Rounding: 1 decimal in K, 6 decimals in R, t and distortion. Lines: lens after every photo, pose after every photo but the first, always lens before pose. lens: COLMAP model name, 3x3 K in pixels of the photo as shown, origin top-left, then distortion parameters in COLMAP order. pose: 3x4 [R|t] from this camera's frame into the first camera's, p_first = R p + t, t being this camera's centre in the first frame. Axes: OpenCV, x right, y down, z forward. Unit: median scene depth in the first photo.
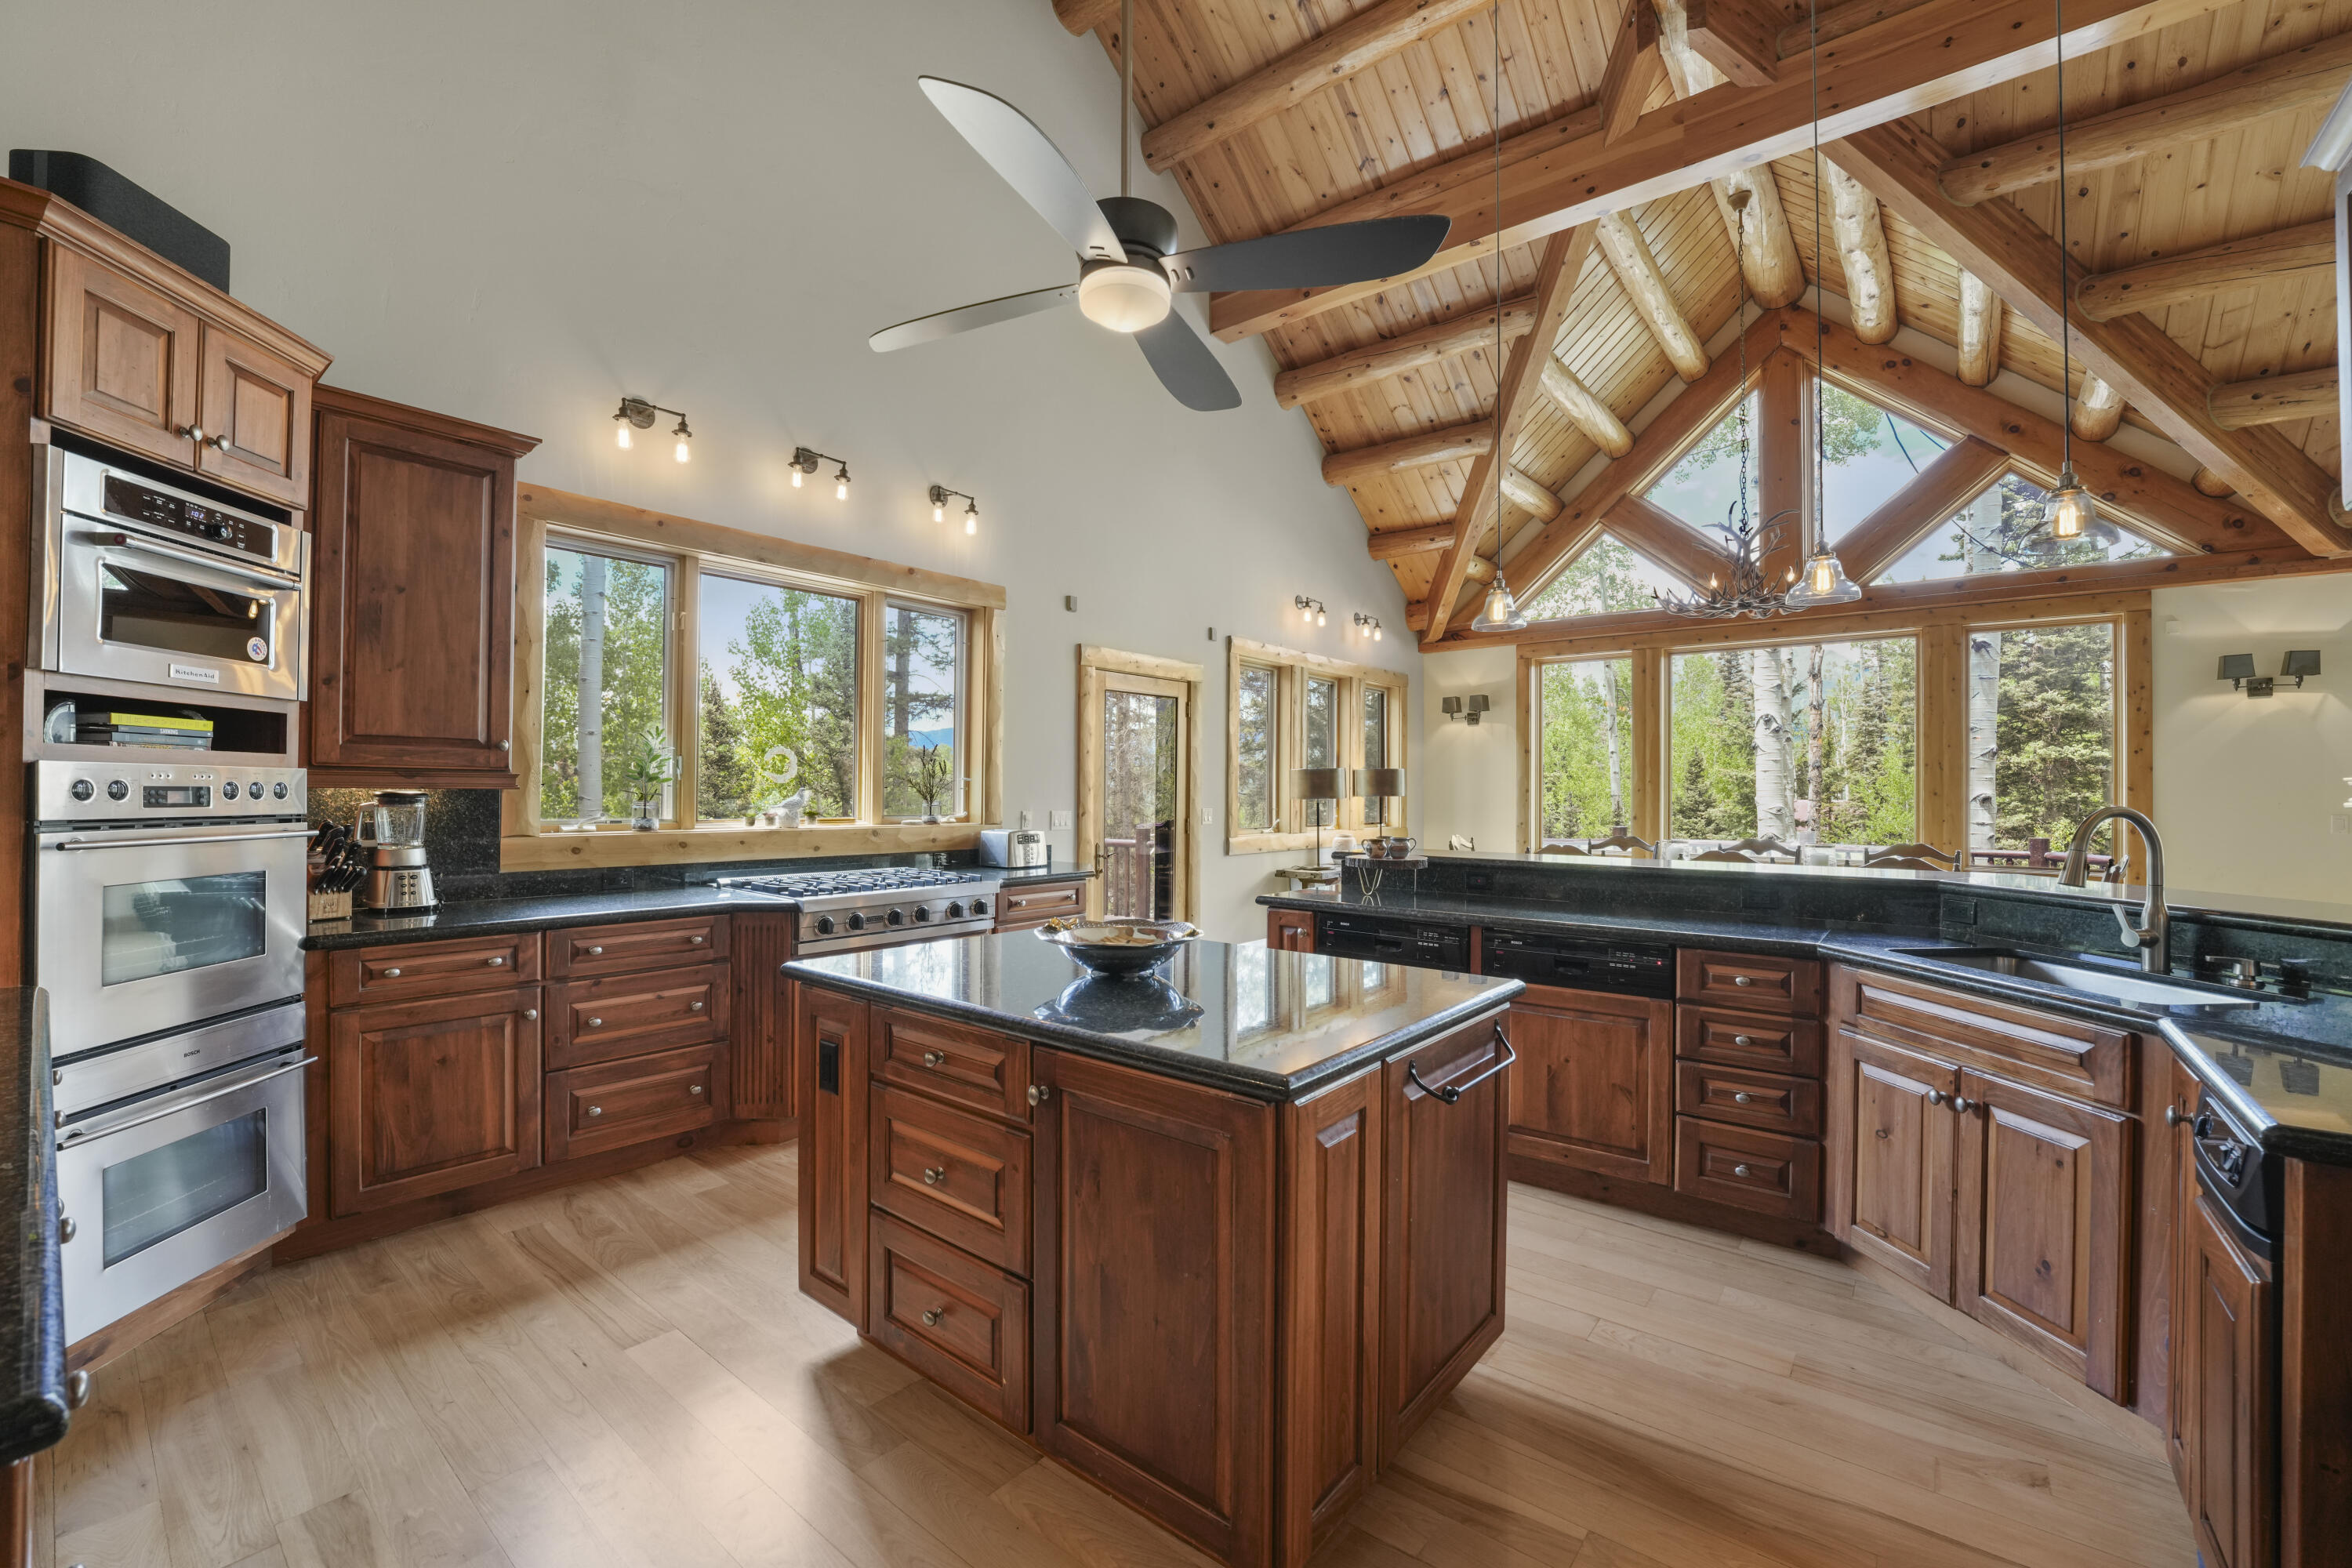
lens RADIAL K [[956.2, 0, 1199.9], [0, 956.2, 787.3], [0, 0, 1]] dist [-0.011562, -0.000376]
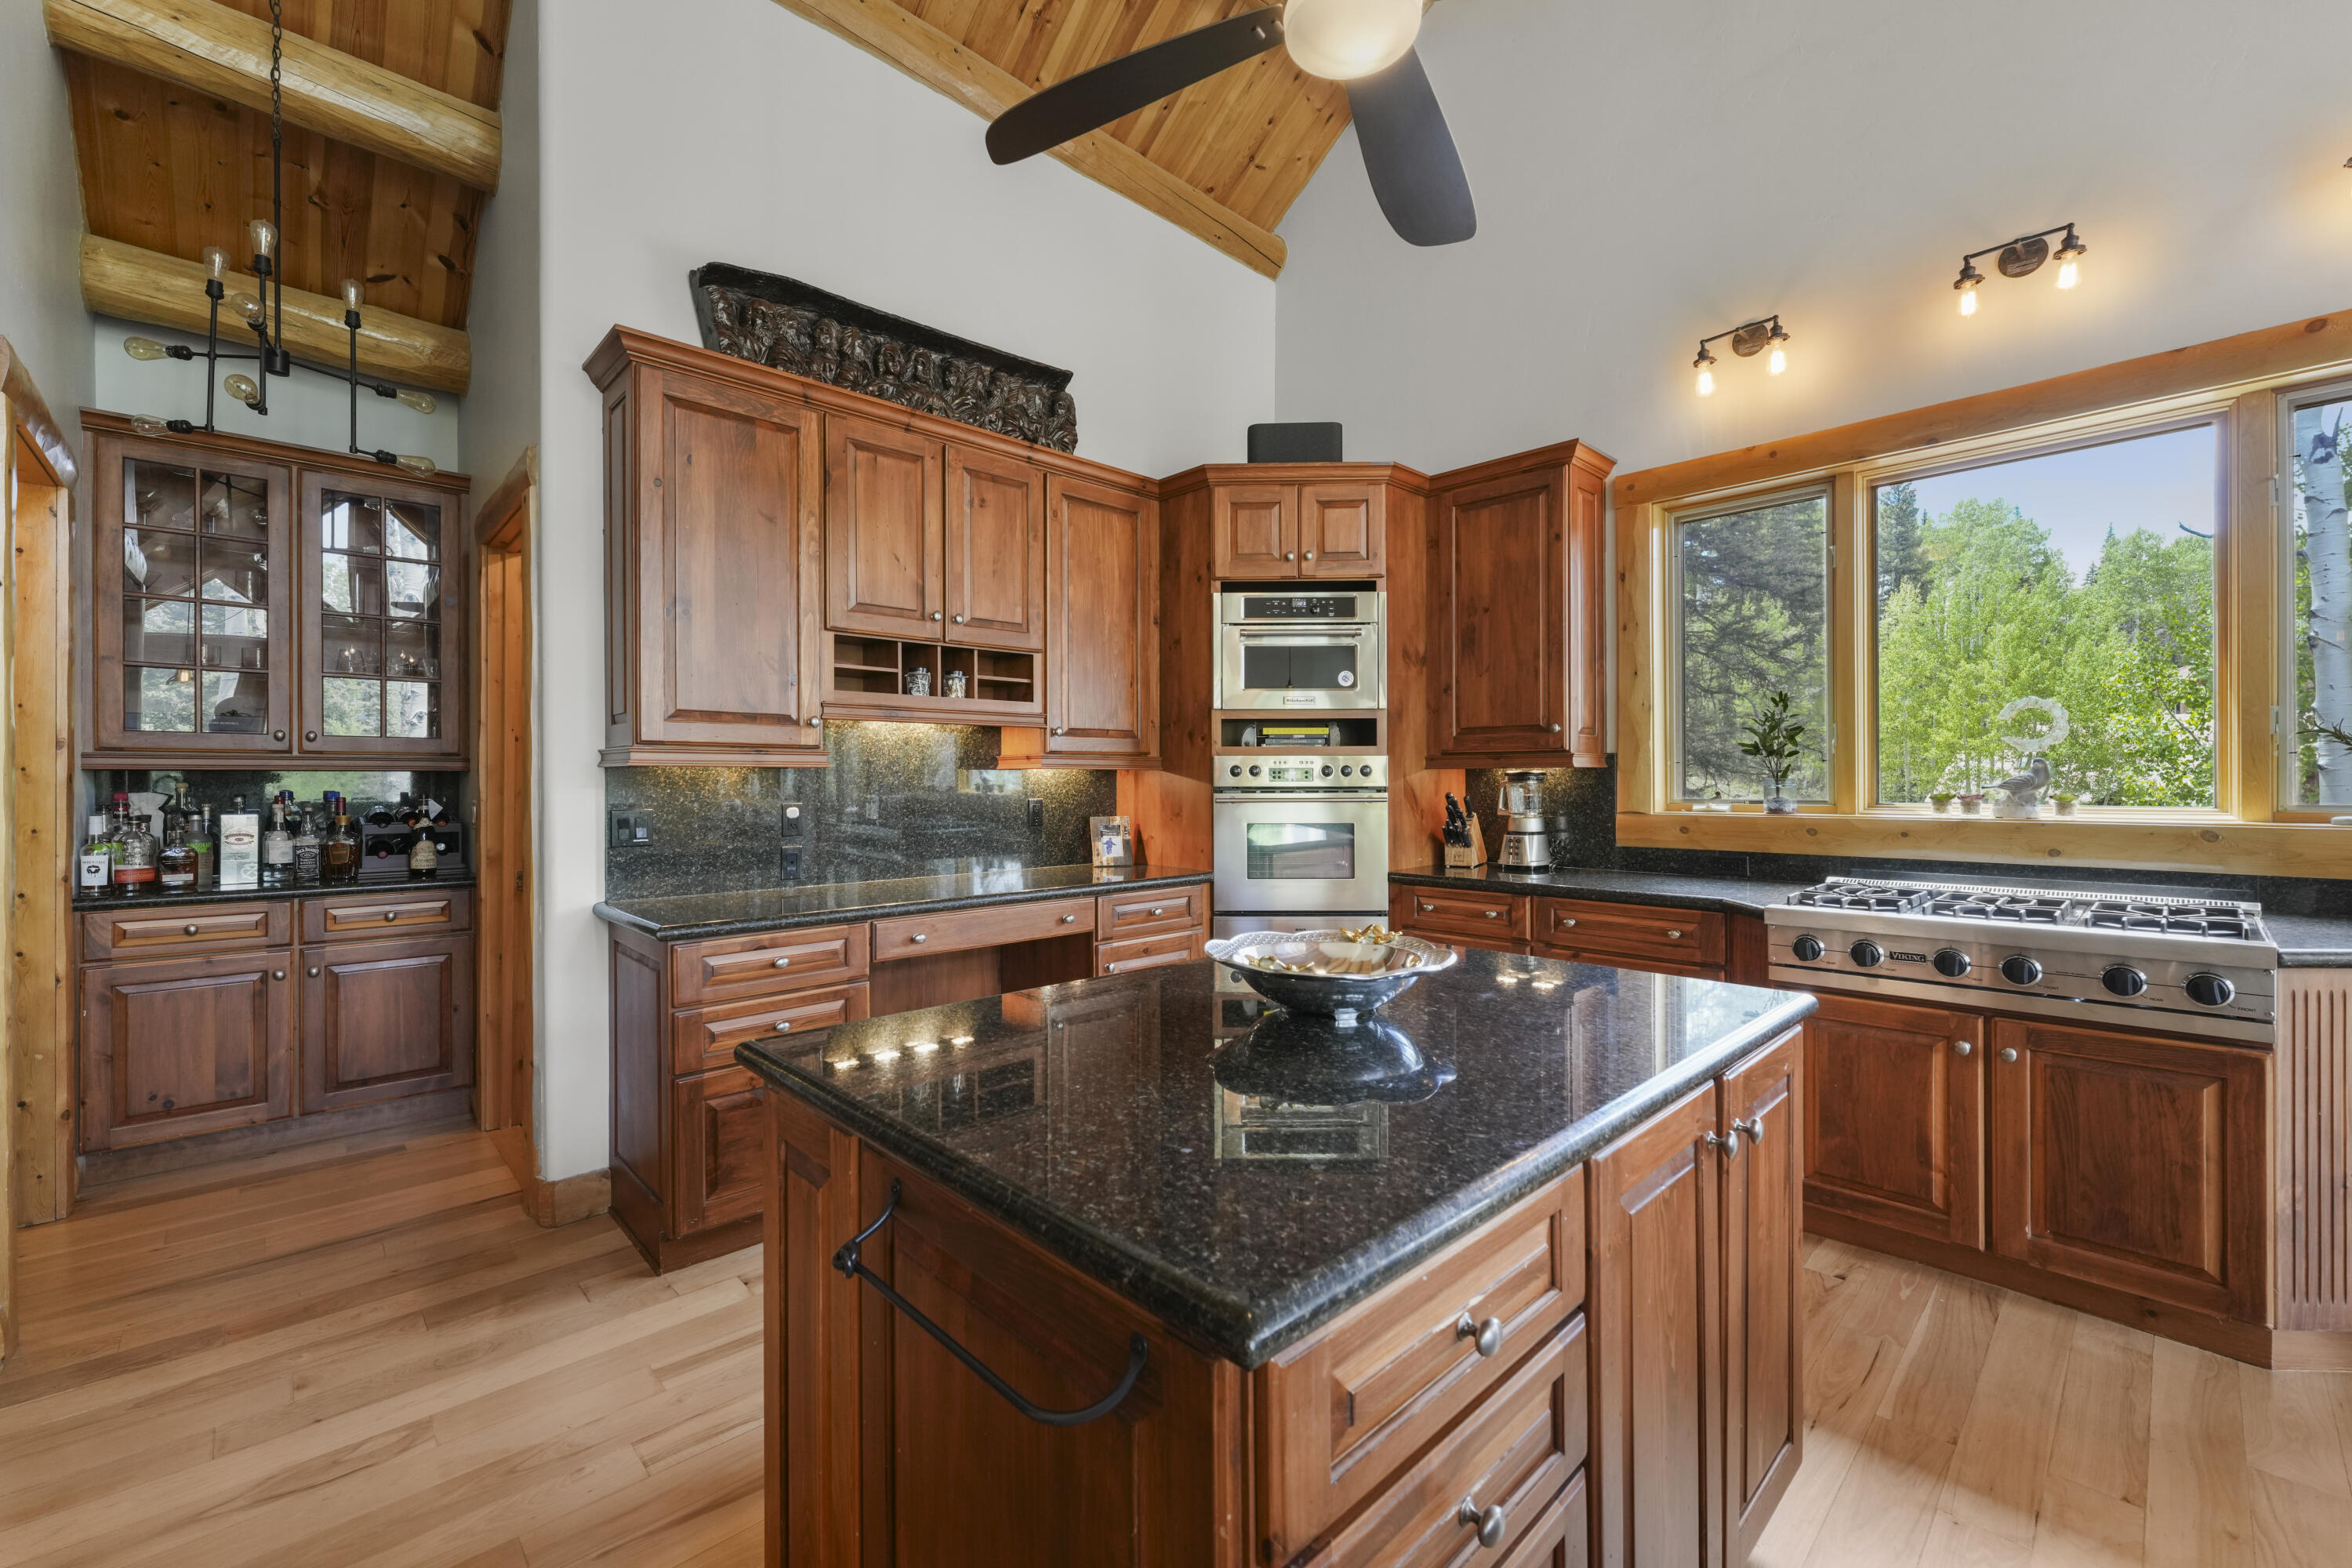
lens RADIAL K [[956.2, 0, 1176.4], [0, 956.2, 791.1], [0, 0, 1]] dist [-0.011562, -0.000376]
pose [[-0.147564, -0.000712, -0.989052, 0.437294], [0.008226, 0.999964, -0.001947, 0.028217], [0.989018, -0.008423, -0.147553, 0.724994]]
